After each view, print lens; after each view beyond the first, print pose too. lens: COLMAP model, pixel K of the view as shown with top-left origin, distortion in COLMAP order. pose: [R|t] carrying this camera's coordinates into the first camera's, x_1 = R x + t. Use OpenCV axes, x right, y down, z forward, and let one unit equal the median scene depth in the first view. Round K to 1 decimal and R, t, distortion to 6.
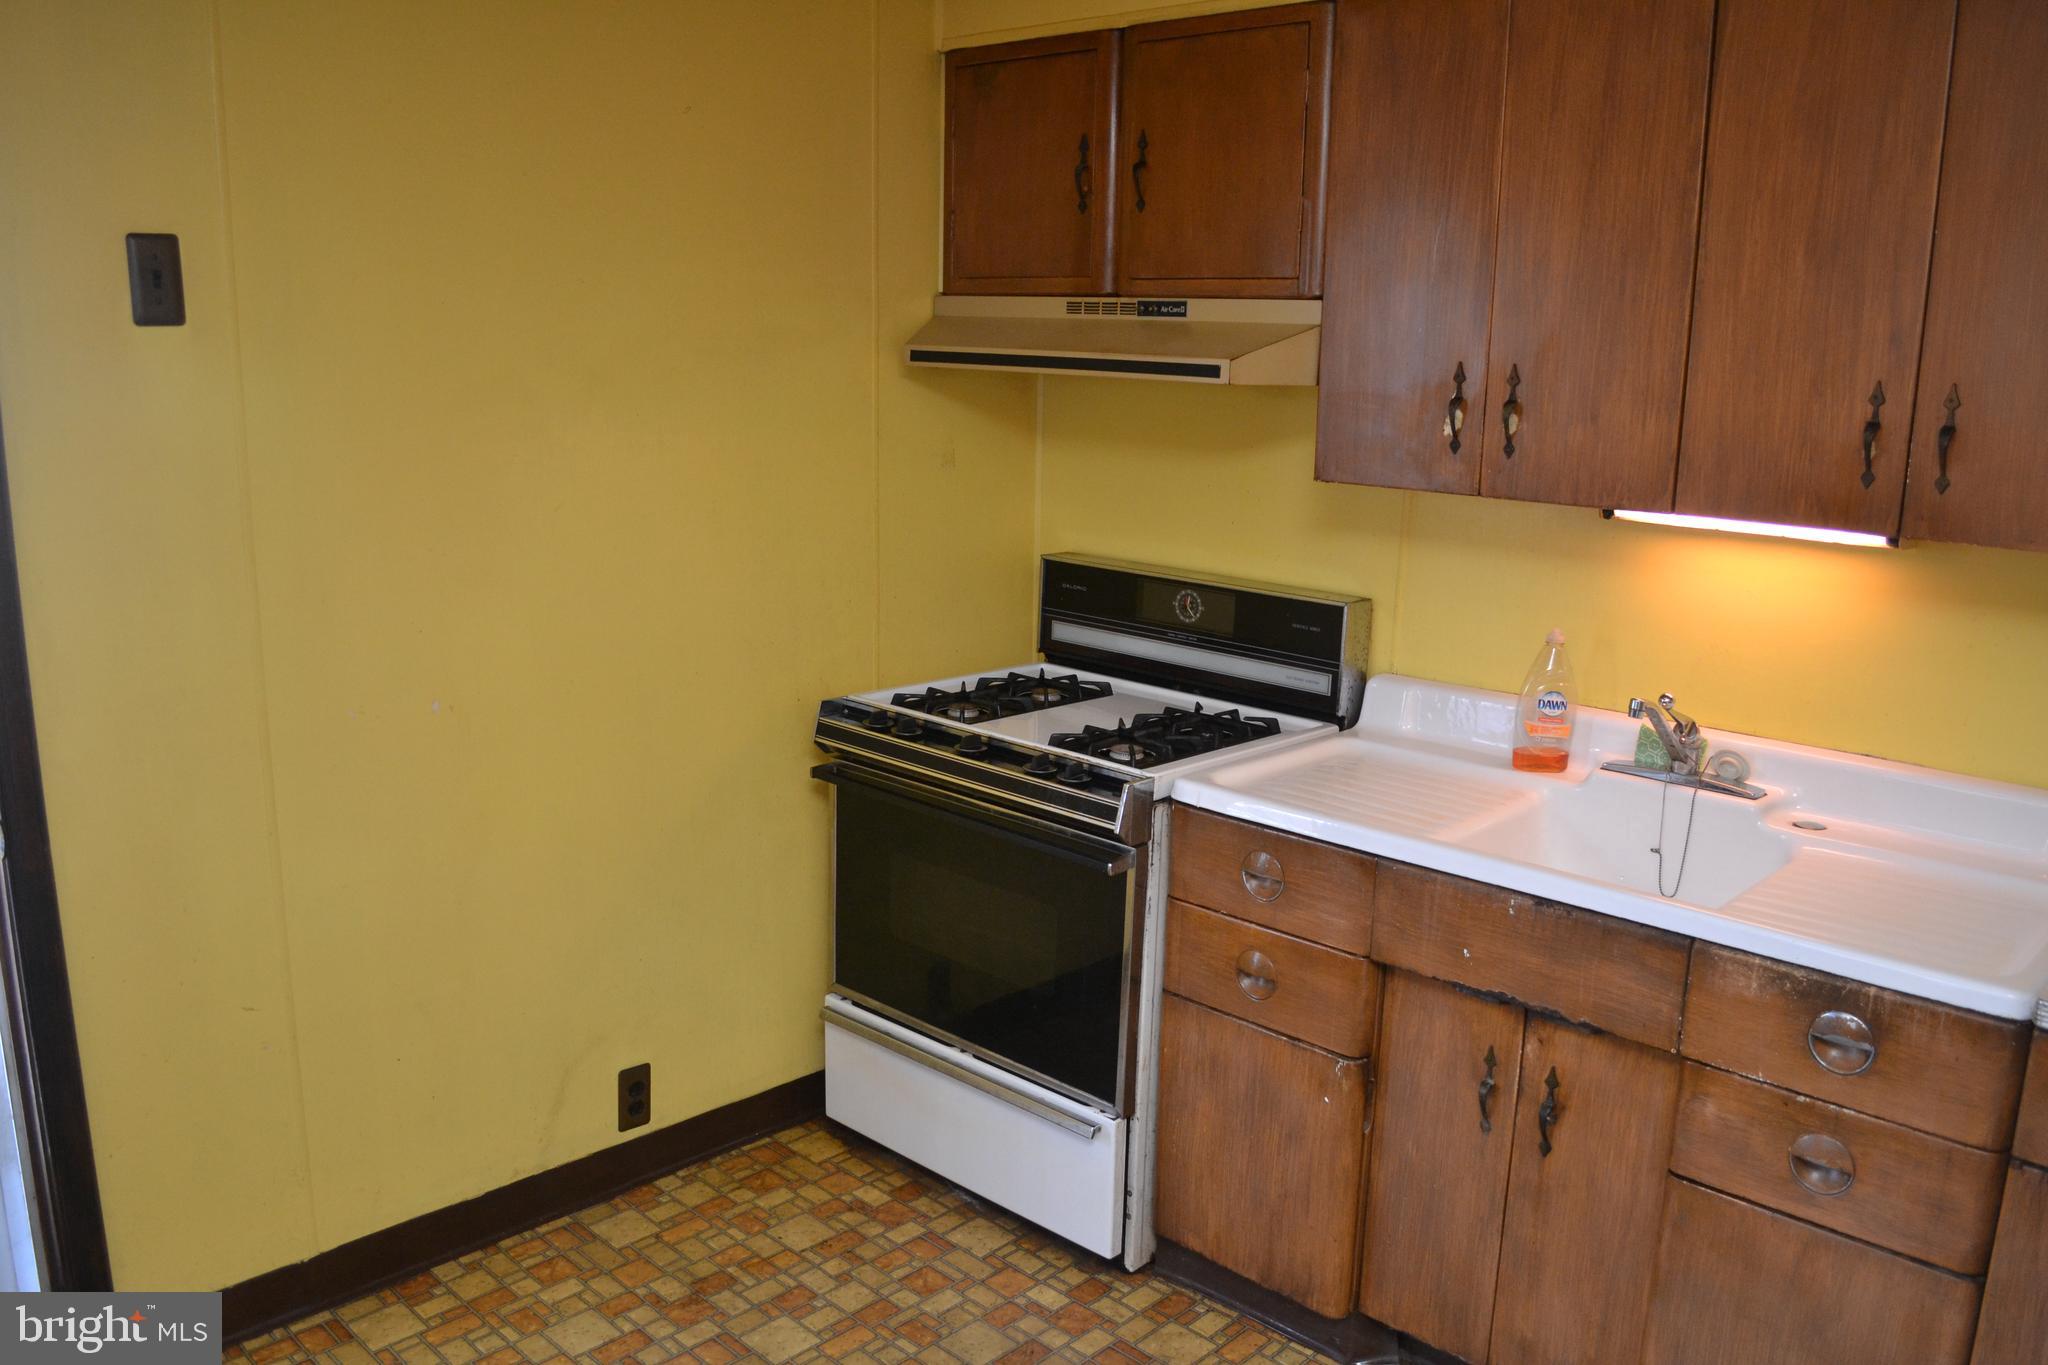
lens RADIAL K [[1581.0, 0, 1028.6], [0, 1581.0, 703.8], [0, 0, 1]] dist [-0.071501, 0.012792]
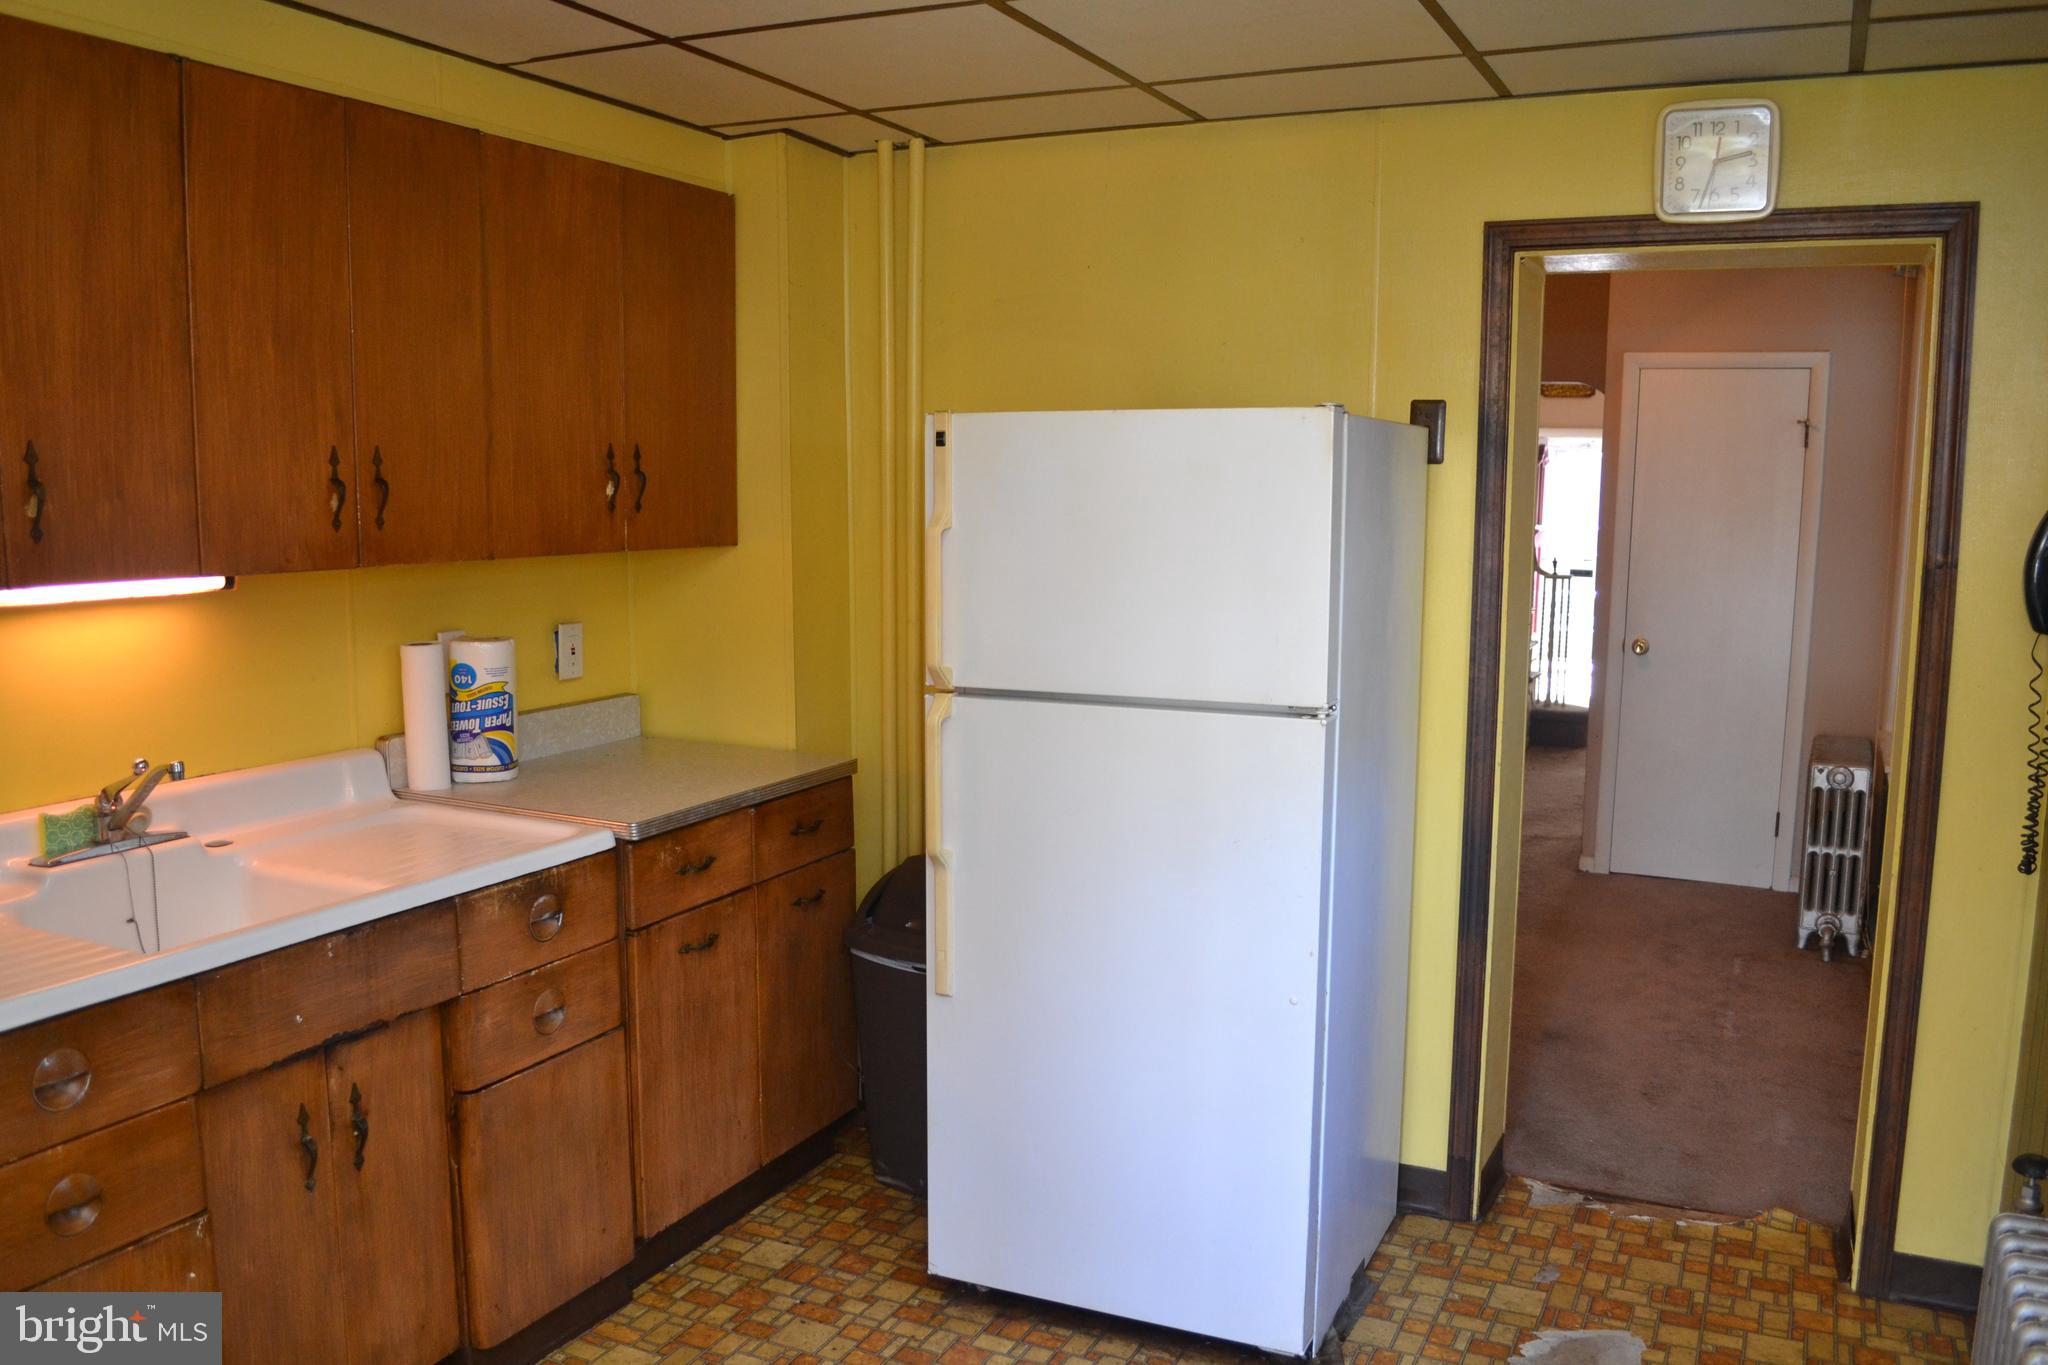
lens RADIAL K [[1672.3, 0, 1004.2], [0, 1672.3, 711.6], [0, 0, 1]] dist [-0.078957, 0.007761]
pose [[-0.276953, -0.161714, 0.947178, -0.873195], [0.204911, 0.953122, 0.222645, -0.183556], [-0.938780, 0.255750, -0.230833, 0.825394]]
